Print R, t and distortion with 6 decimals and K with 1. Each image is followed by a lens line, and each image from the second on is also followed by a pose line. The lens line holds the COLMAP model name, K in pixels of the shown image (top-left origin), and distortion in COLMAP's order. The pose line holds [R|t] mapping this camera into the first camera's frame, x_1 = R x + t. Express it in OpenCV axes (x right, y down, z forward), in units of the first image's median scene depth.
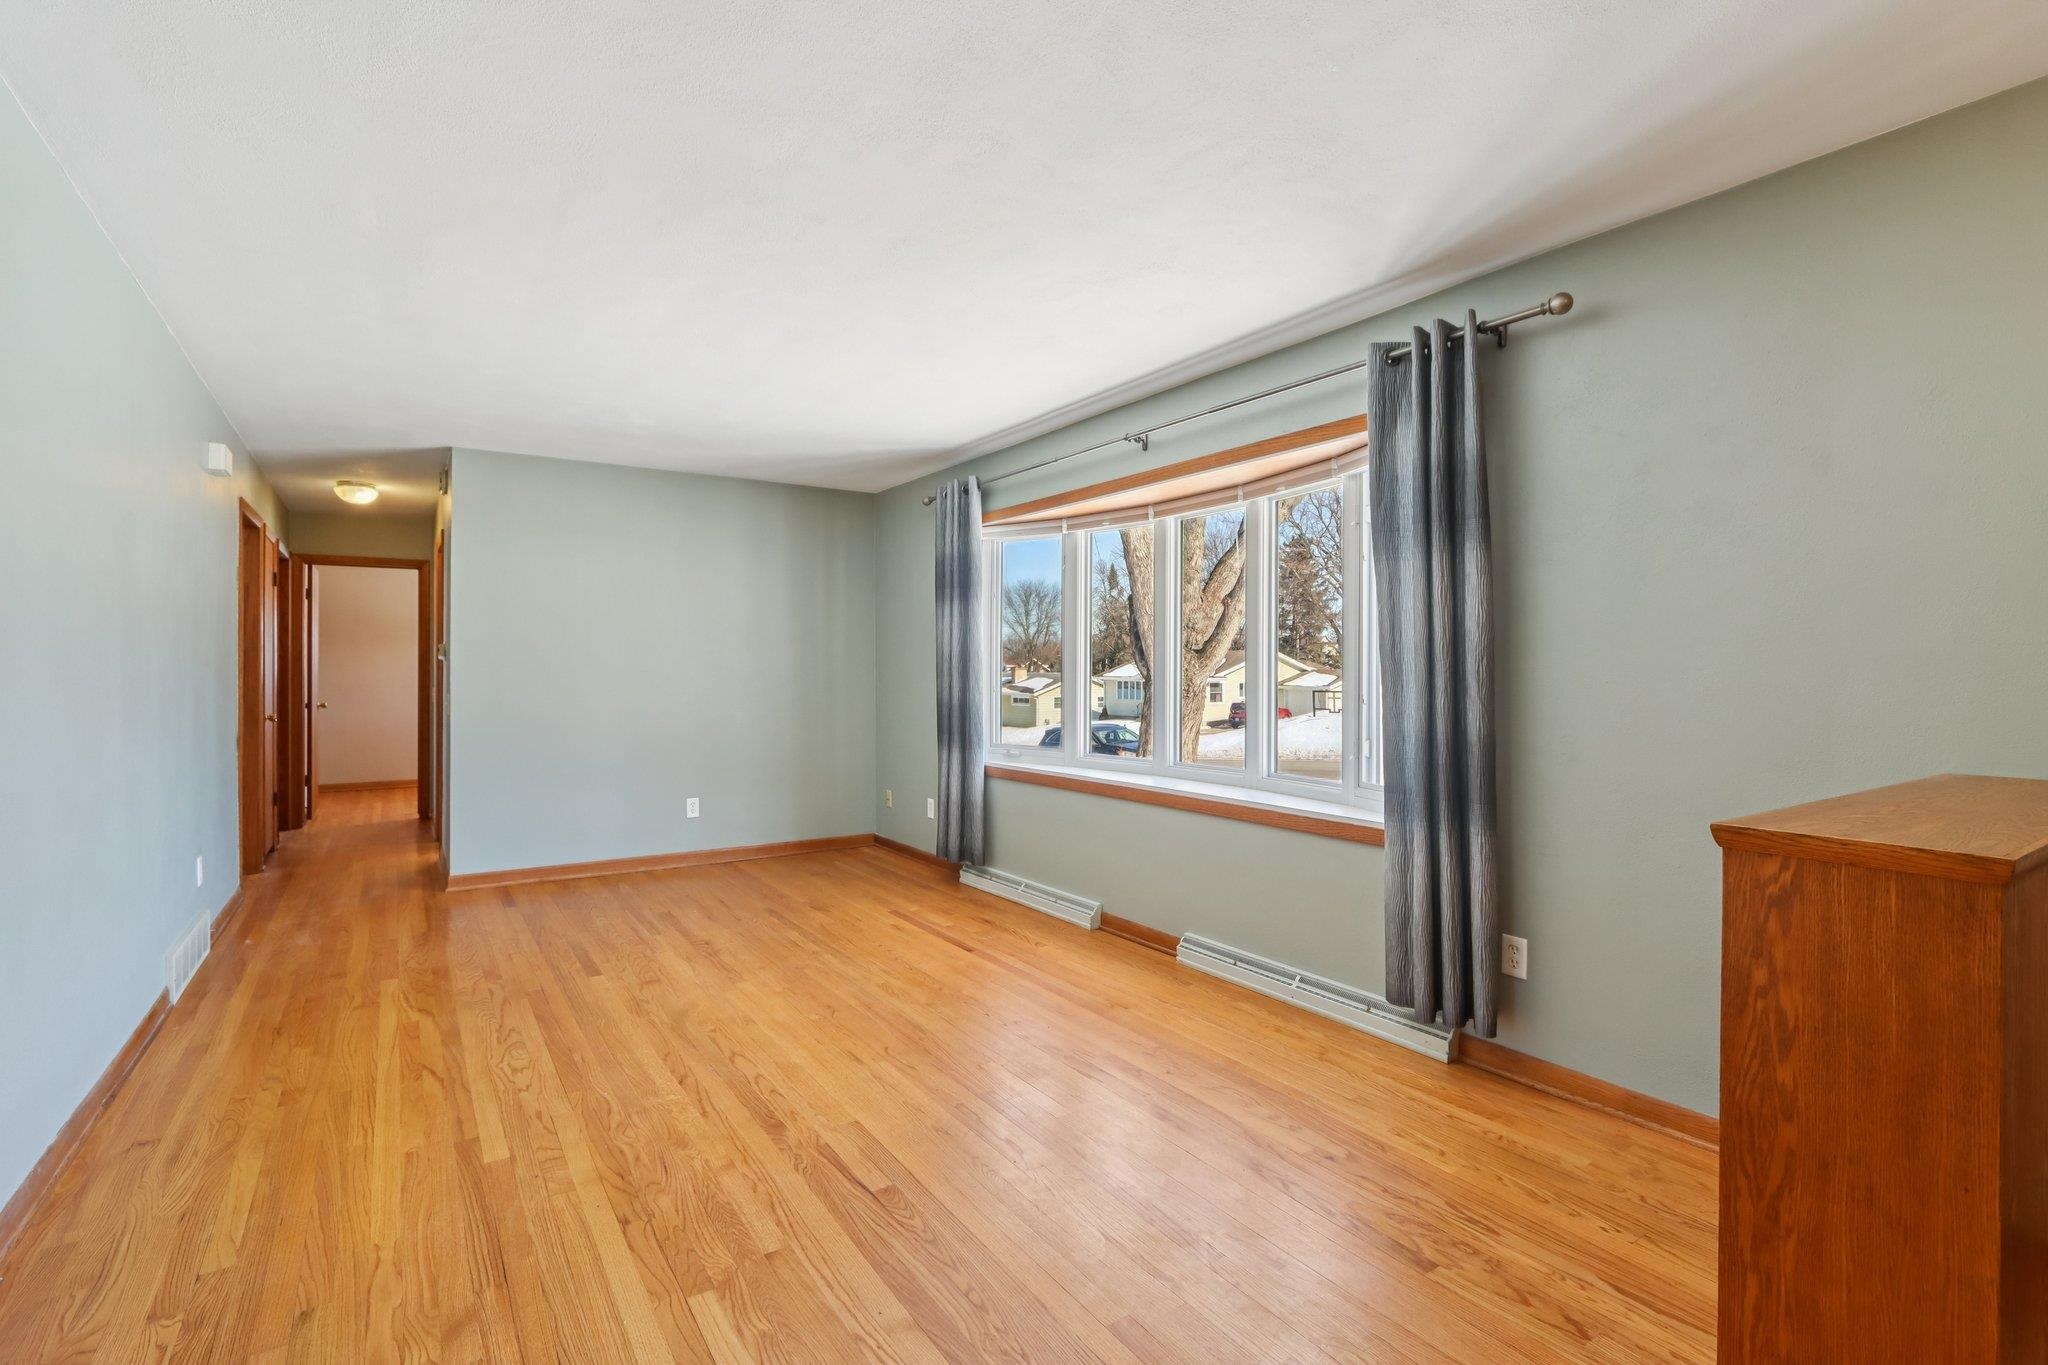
lens RADIAL K [[952.0, 0, 1016.8], [0, 952.0, 664.8], [0, 0, 1]] dist [-0.016849, 0.003308]
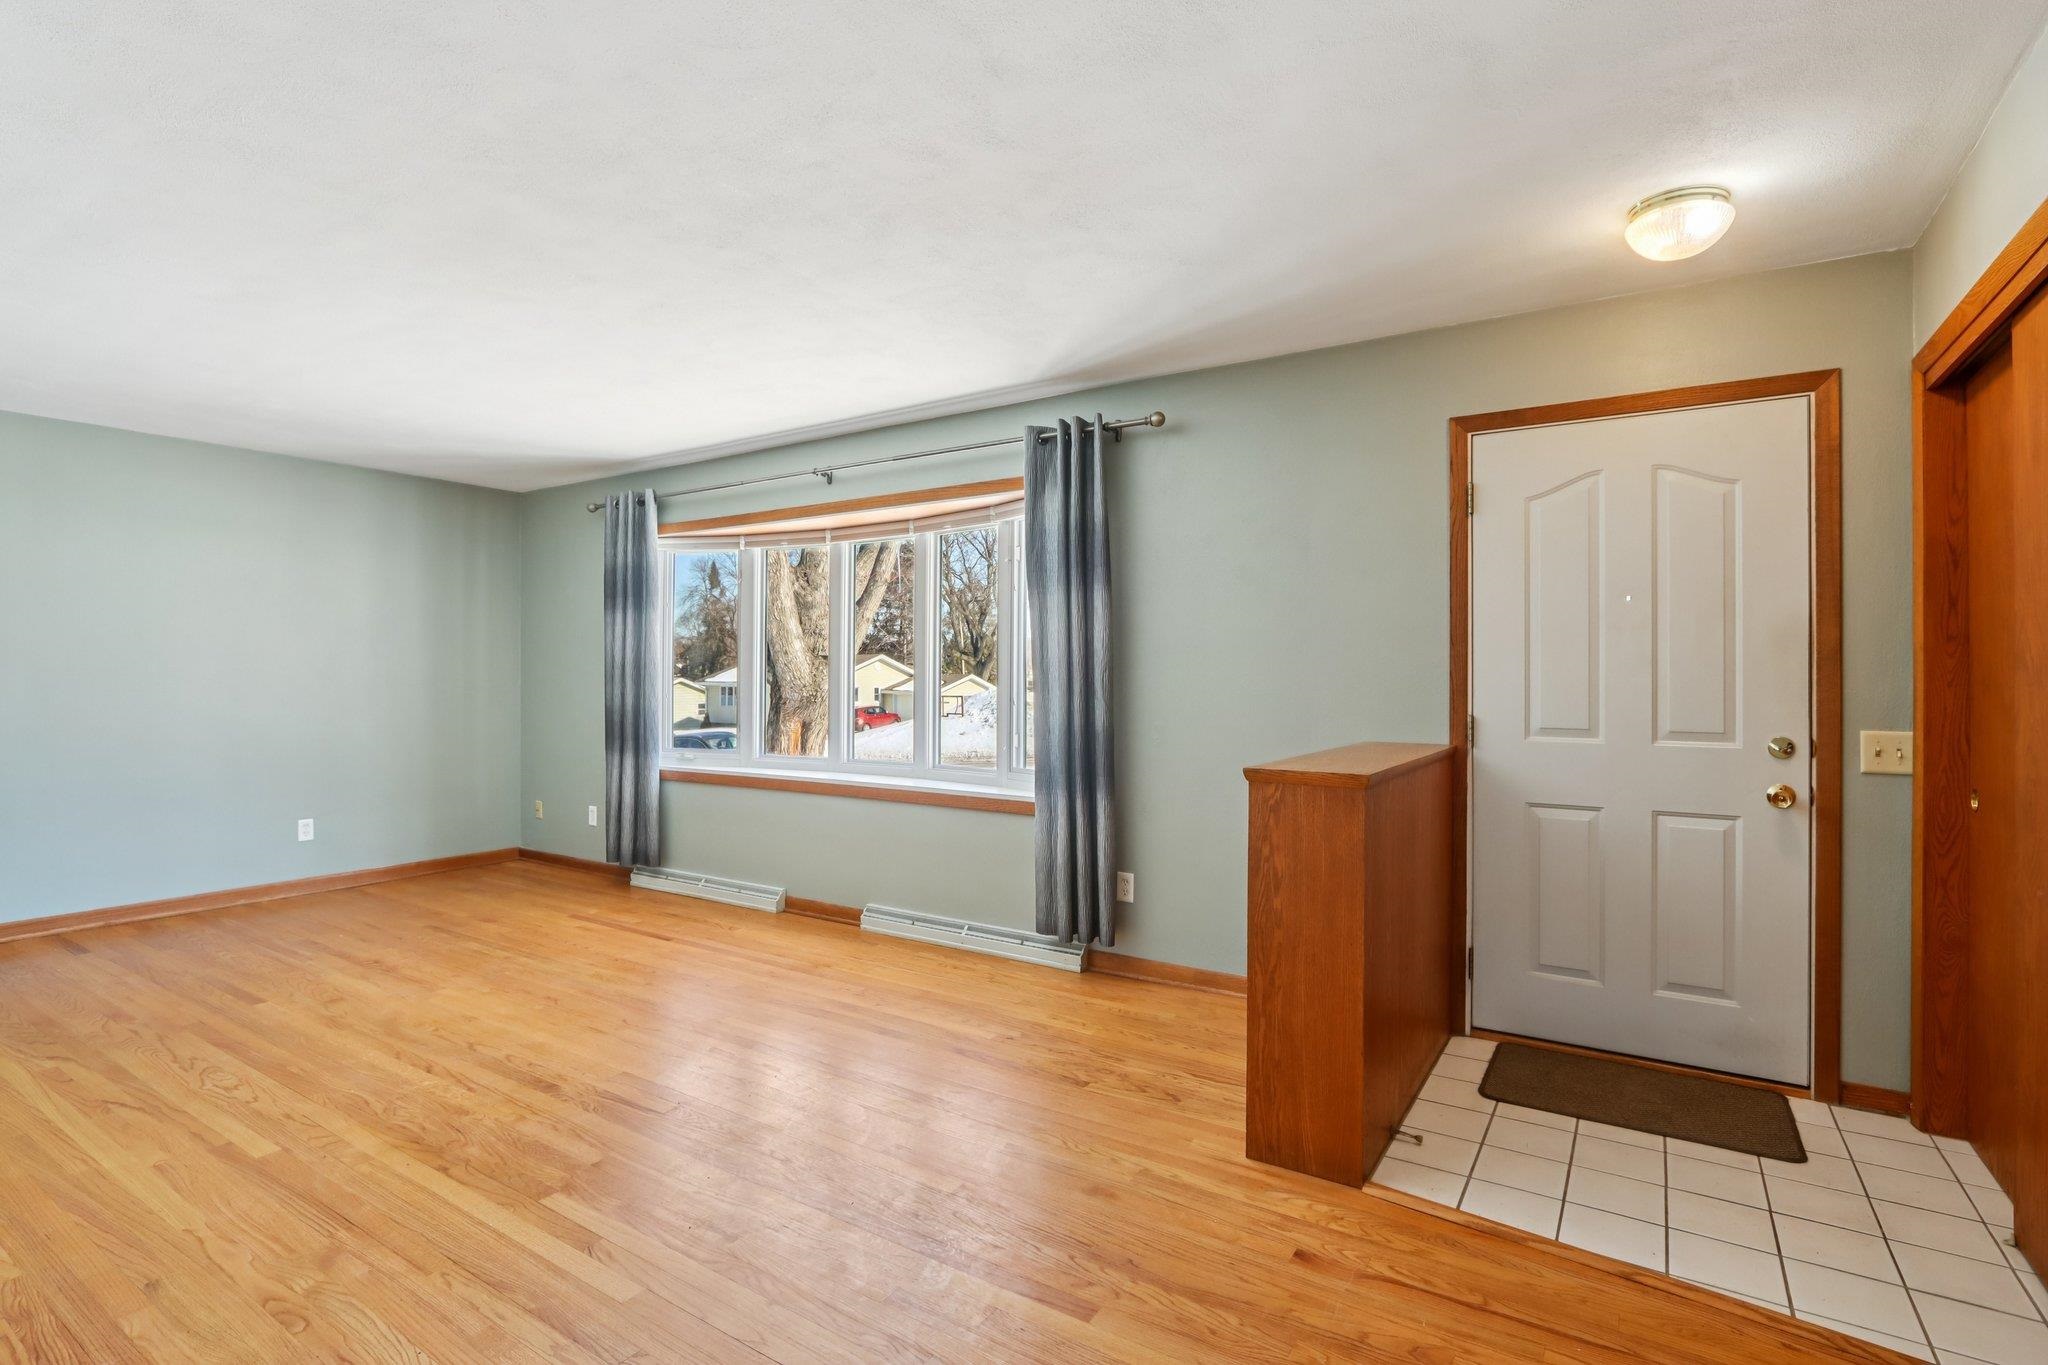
lens RADIAL K [[952.0, 0, 1033.2], [0, 952.0, 674.8], [0, 0, 1]] dist [-0.016849, 0.003308]
pose [[0.916267, 0.001727, 0.400565, -0.132671], [-0.003624, 0.999986, 0.003979, -0.004366], [-0.400553, -0.005097, 0.916260, -0.185078]]
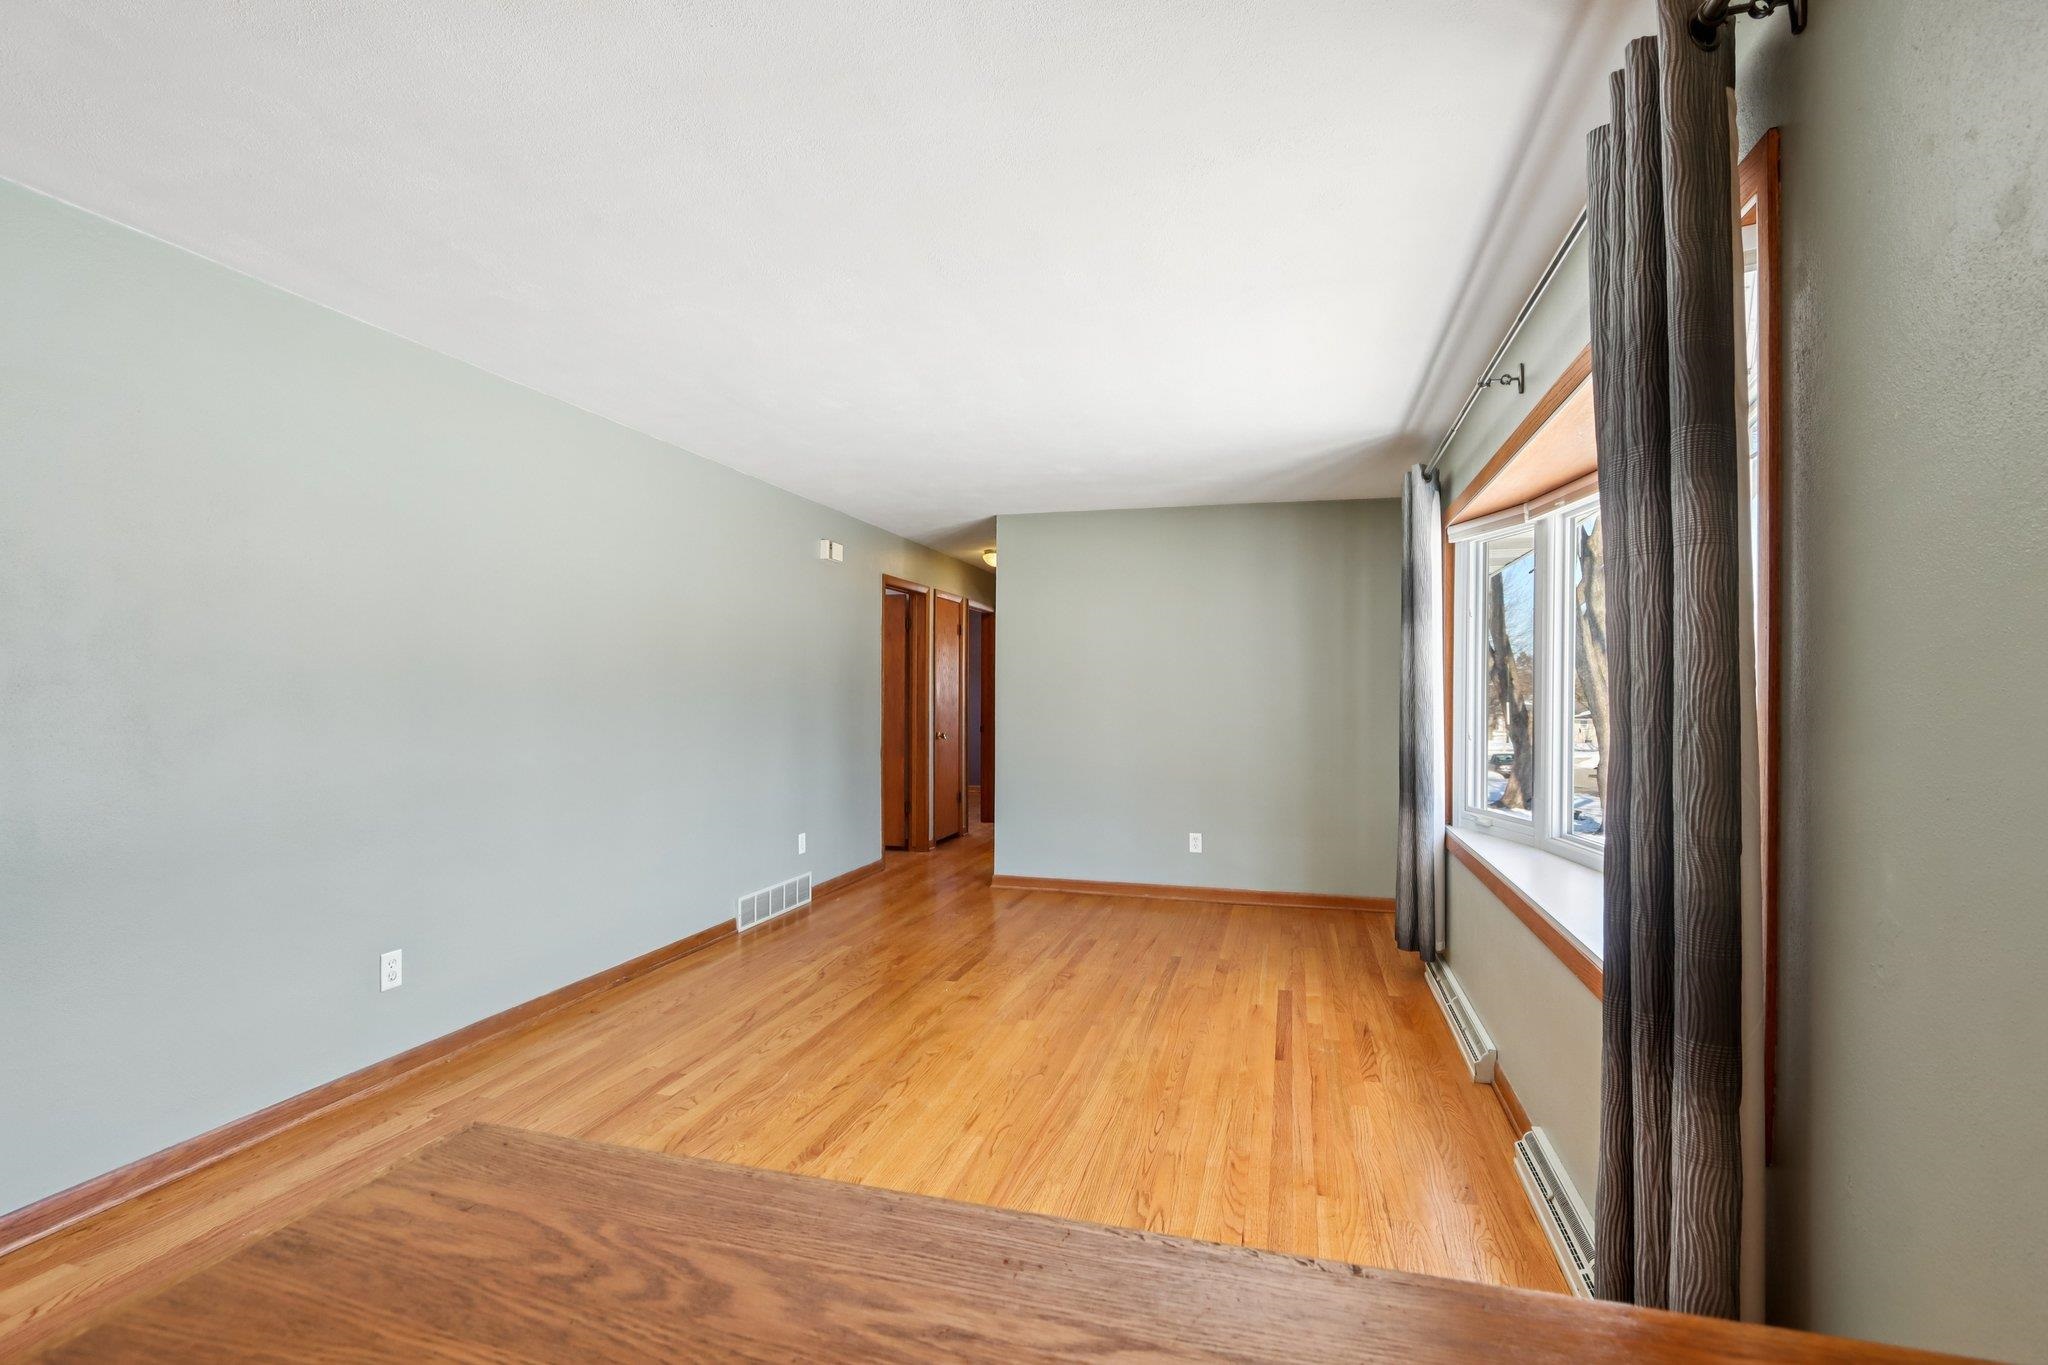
lens RADIAL K [[952.0, 0, 1028.4], [0, 952.0, 699.6], [0, 0, 1]] dist [-0.016849, 0.003308]
pose [[0.657303, 0.012279, -0.753526, 0.508246], [-0.004451, 0.999913, 0.012411, -0.020309], [0.753613, -0.004804, 0.657301, 0.366758]]
